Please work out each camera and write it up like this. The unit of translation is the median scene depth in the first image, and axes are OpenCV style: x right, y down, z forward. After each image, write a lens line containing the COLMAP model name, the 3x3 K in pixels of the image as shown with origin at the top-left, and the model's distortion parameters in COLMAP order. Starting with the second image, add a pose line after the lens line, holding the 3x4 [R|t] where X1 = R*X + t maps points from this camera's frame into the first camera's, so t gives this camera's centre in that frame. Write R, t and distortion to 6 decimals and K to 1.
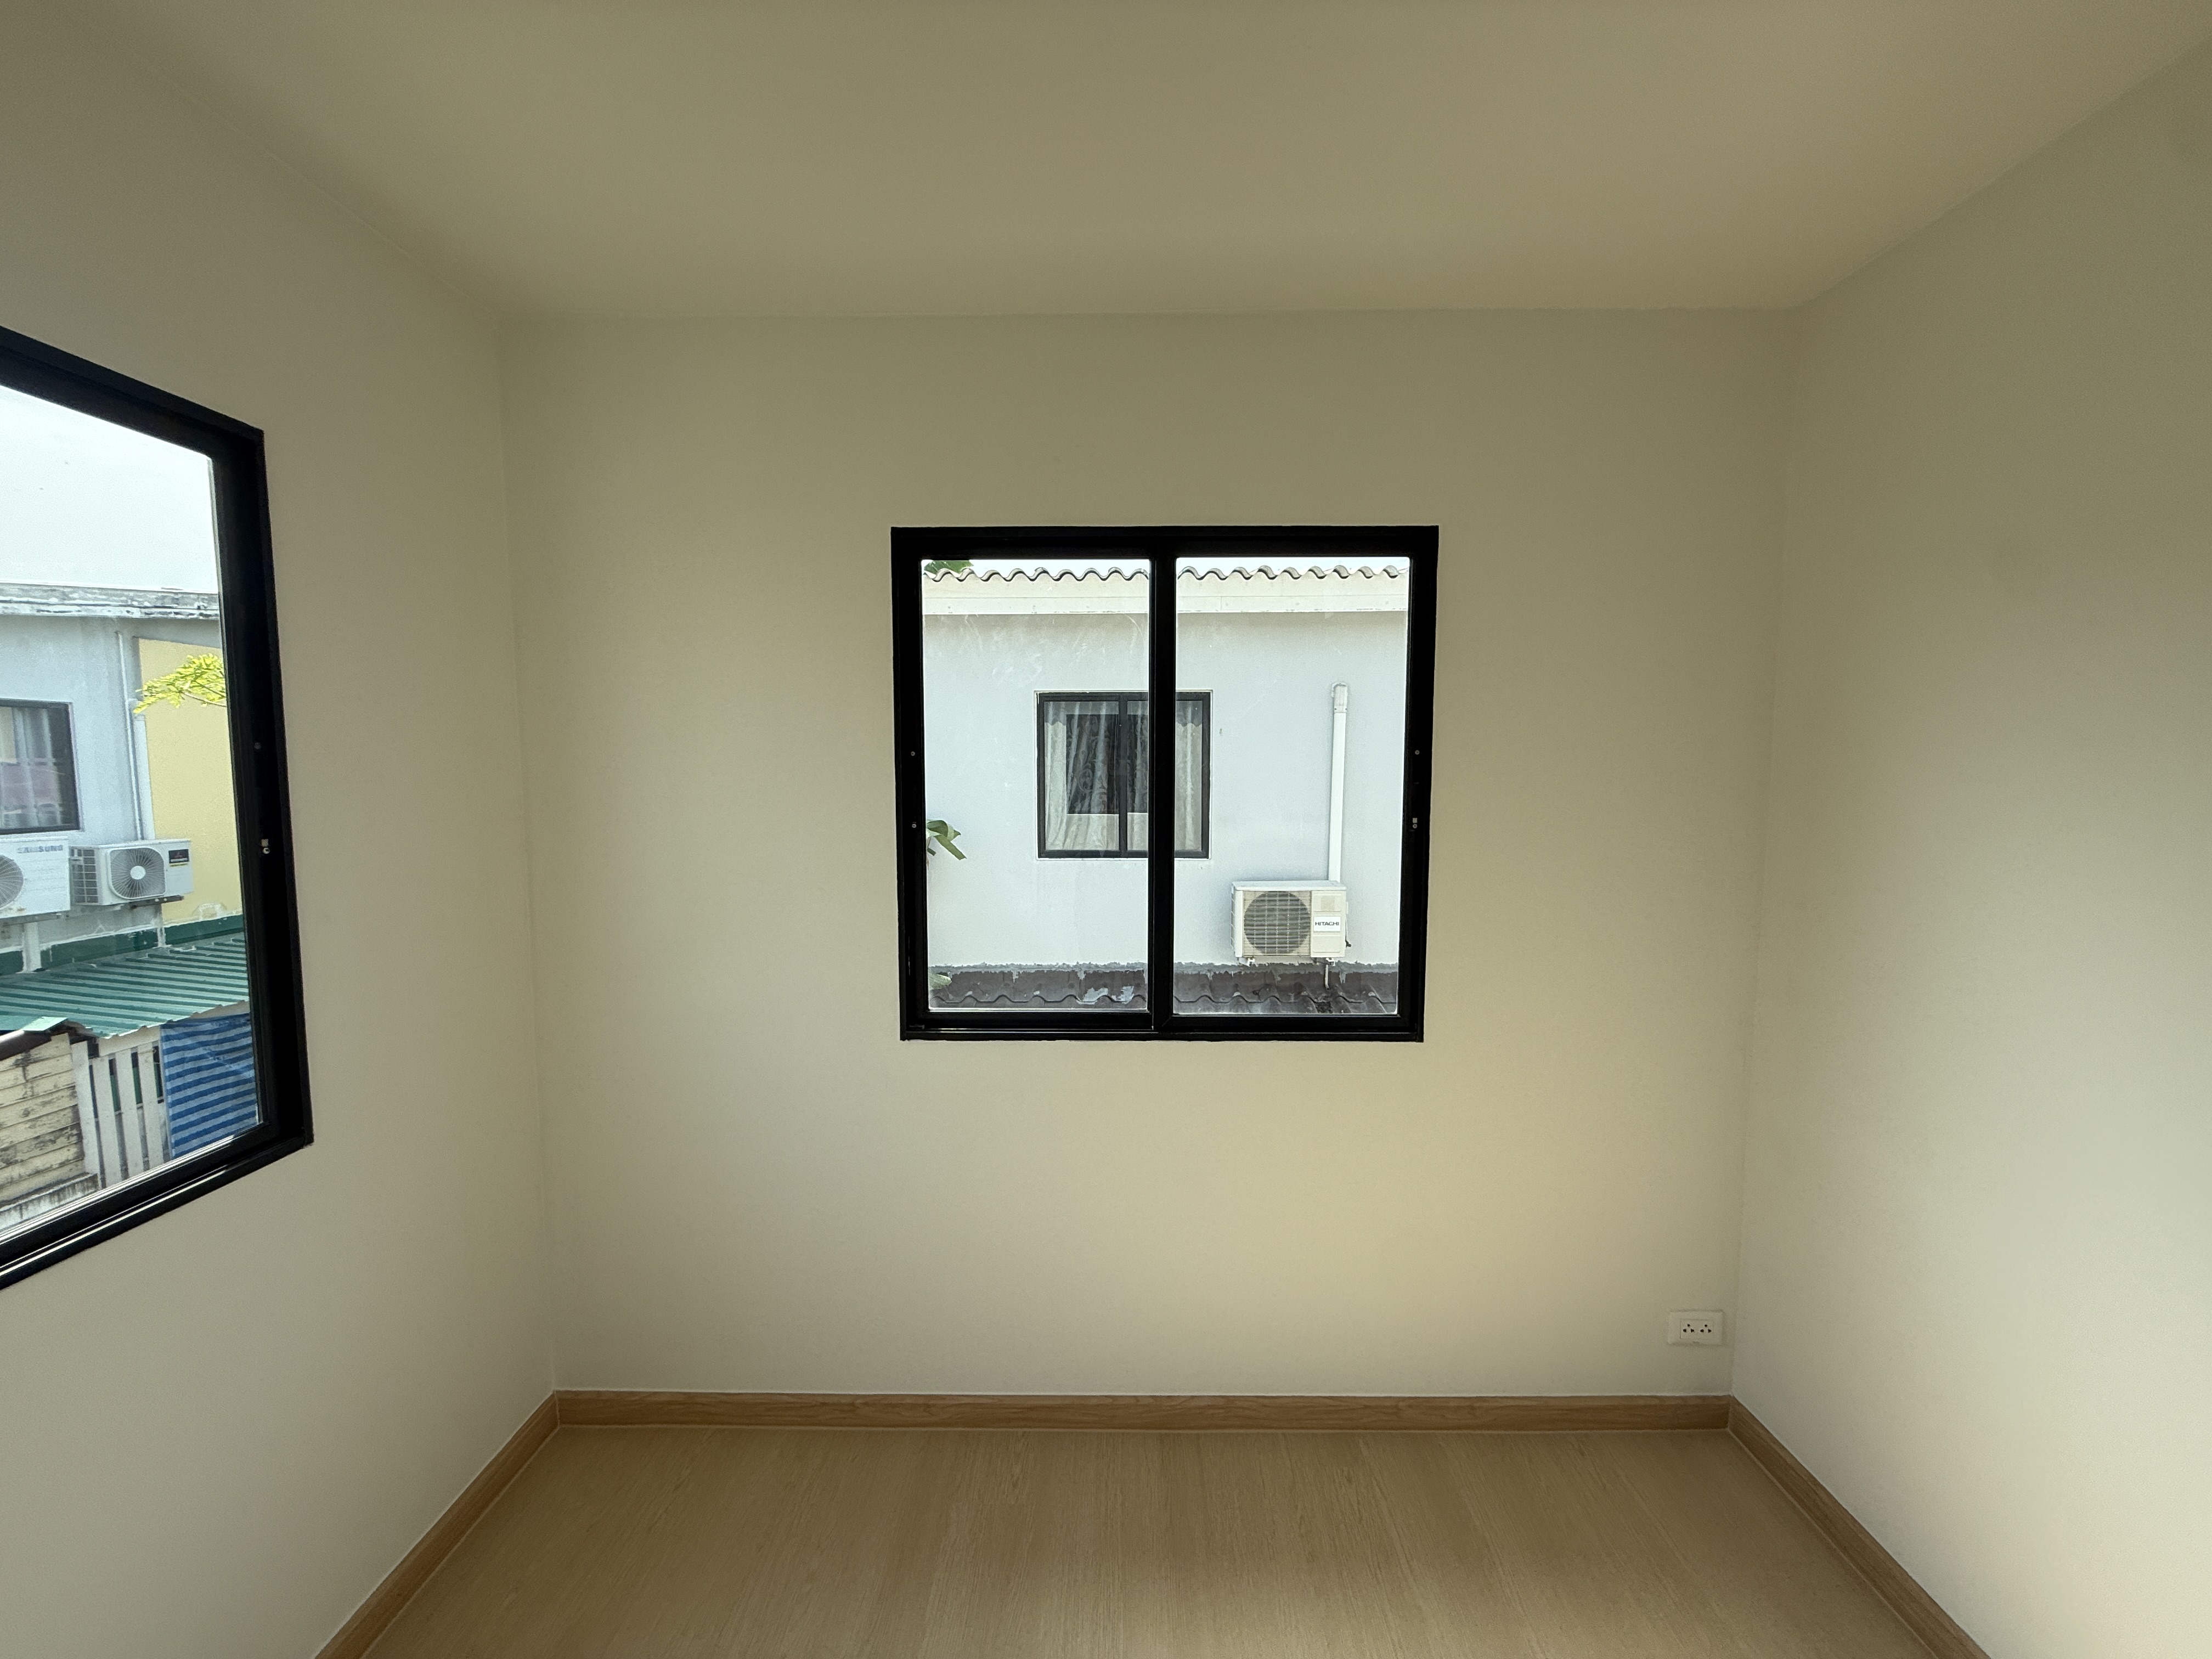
lens RADIAL K [[882.4, 0, 1105.2], [0, 882.4, 875.2], [0, 0, 1]] dist [-0.005665, 0.001066]
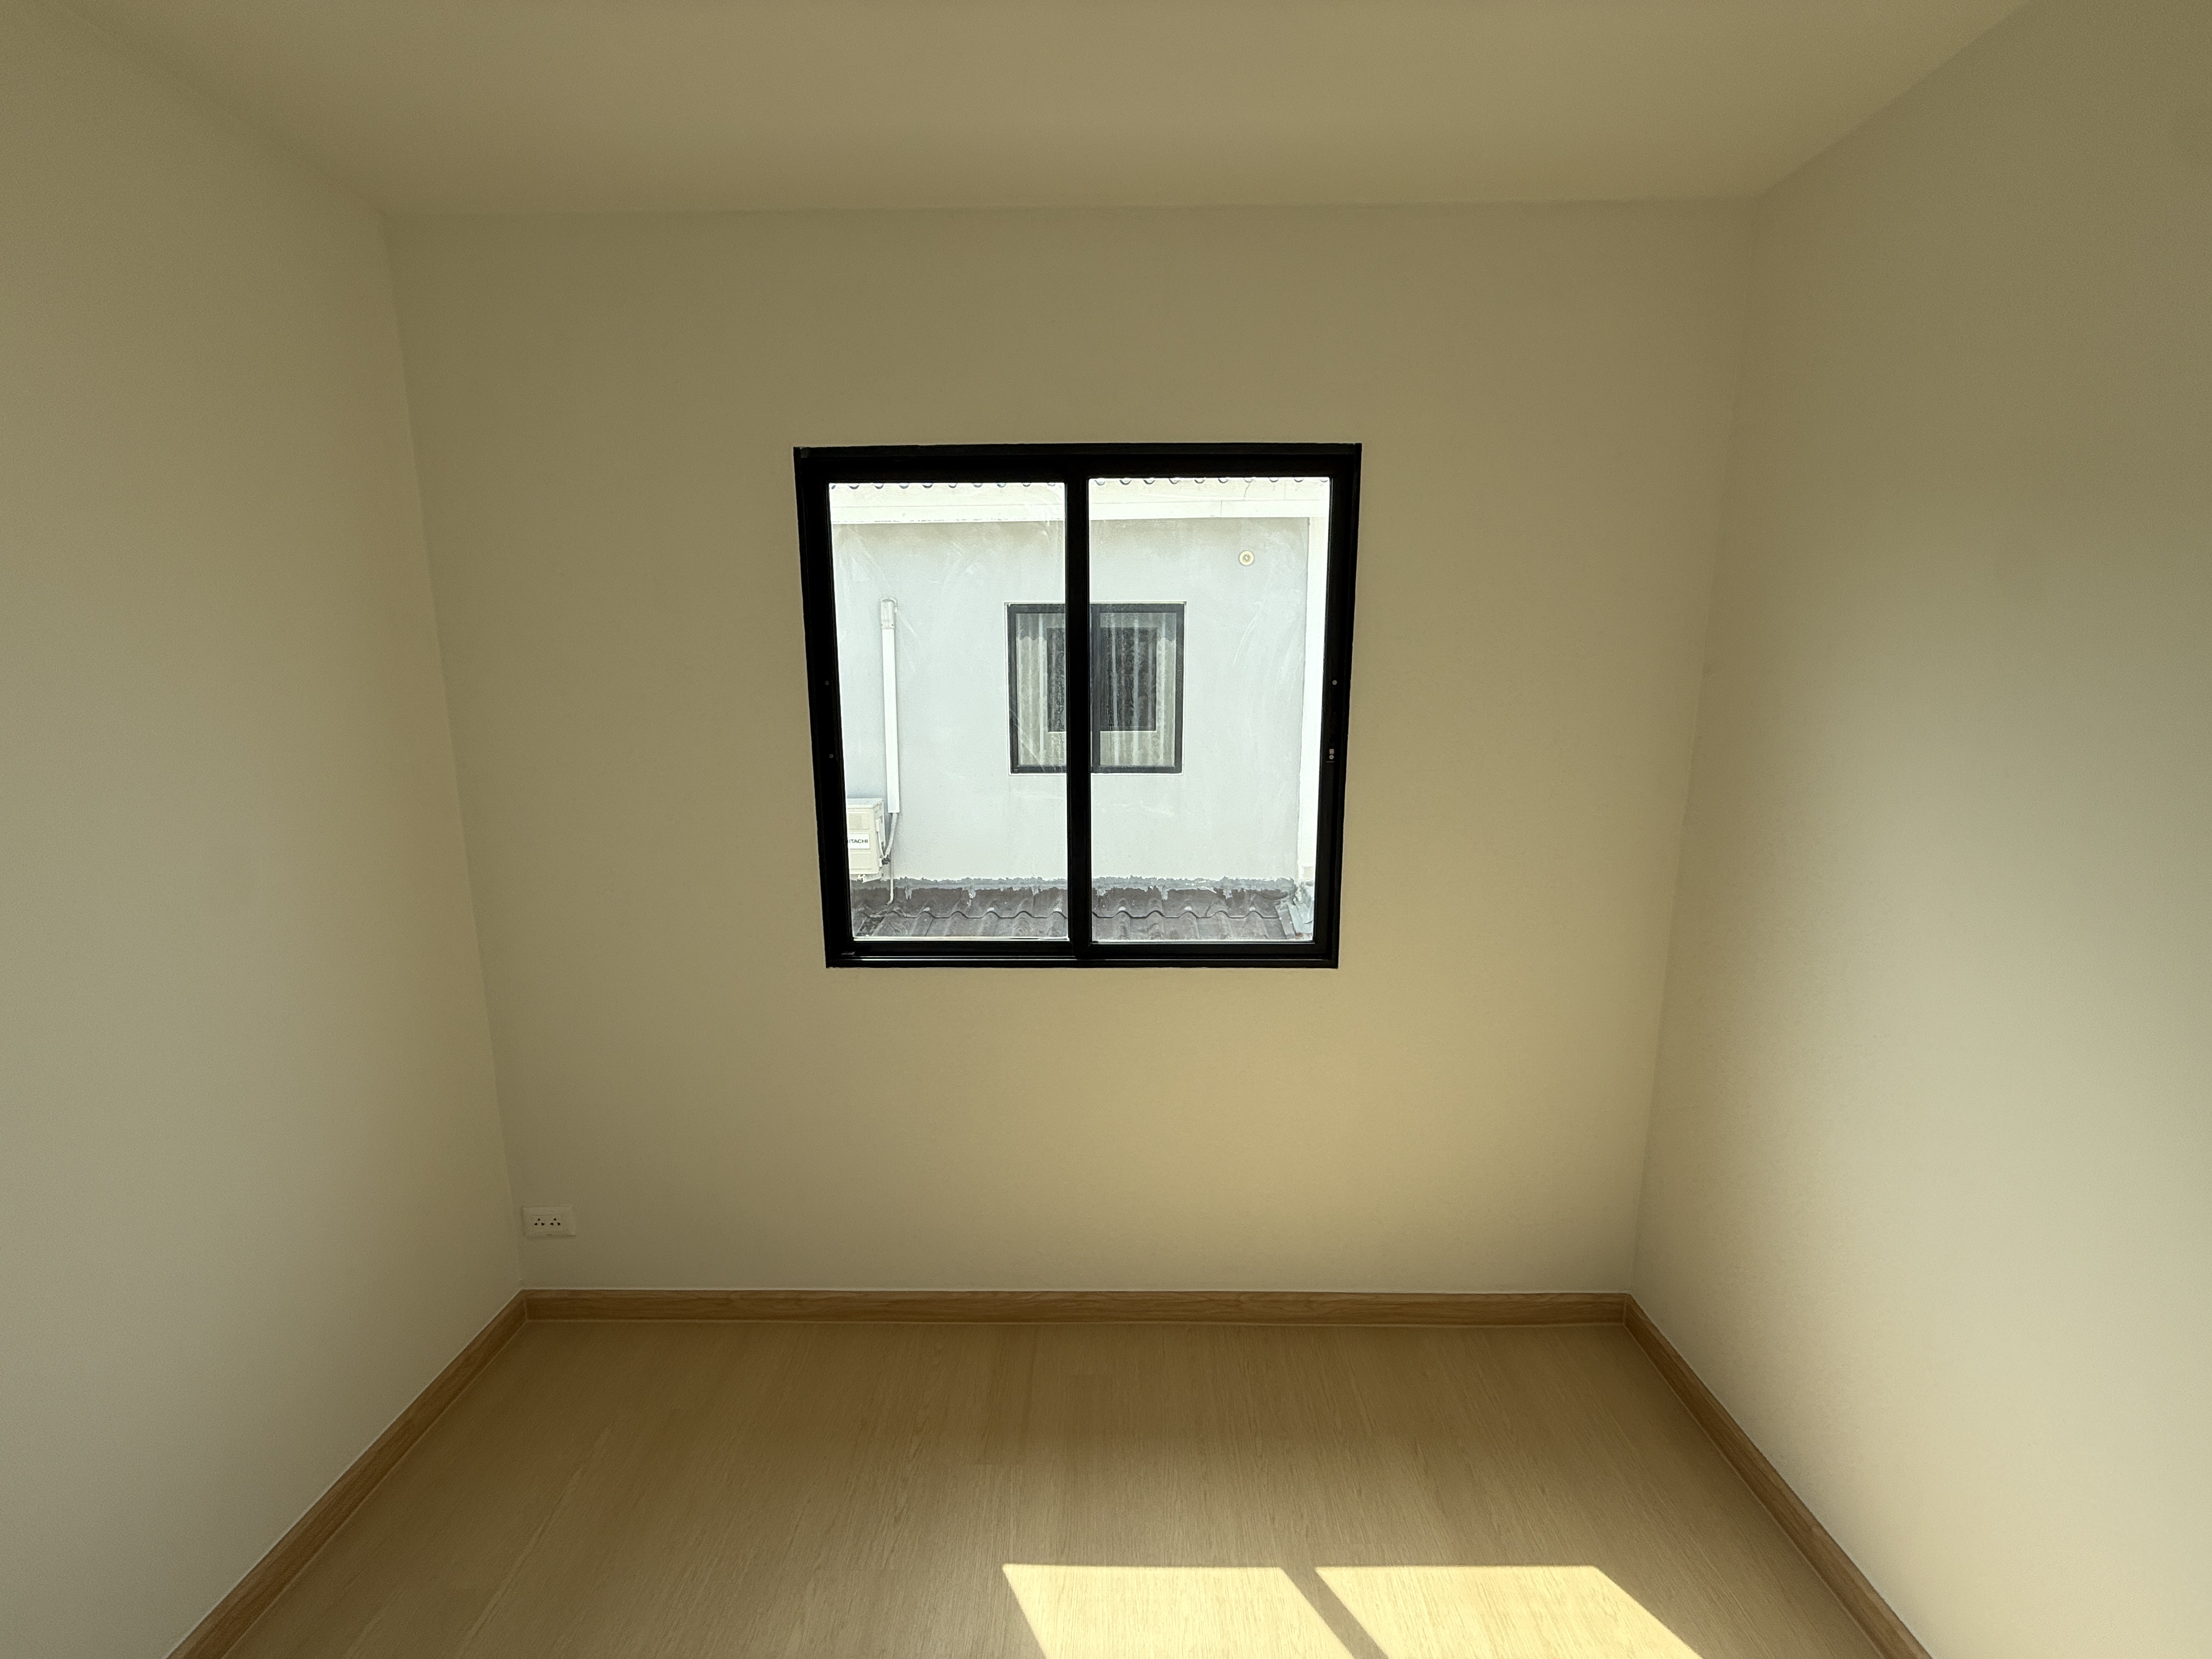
lens RADIAL K [[882.4, 0, 1111.1], [0, 882.4, 868.5], [0, 0, 1]] dist [-0.005665, 0.001066]
pose [[0.999995, -0.001879, 0.002665, 0.101694], [0.001641, 0.996234, 0.086693, 0.000059], [-0.002818, -0.086688, 0.996231, -0.000394]]
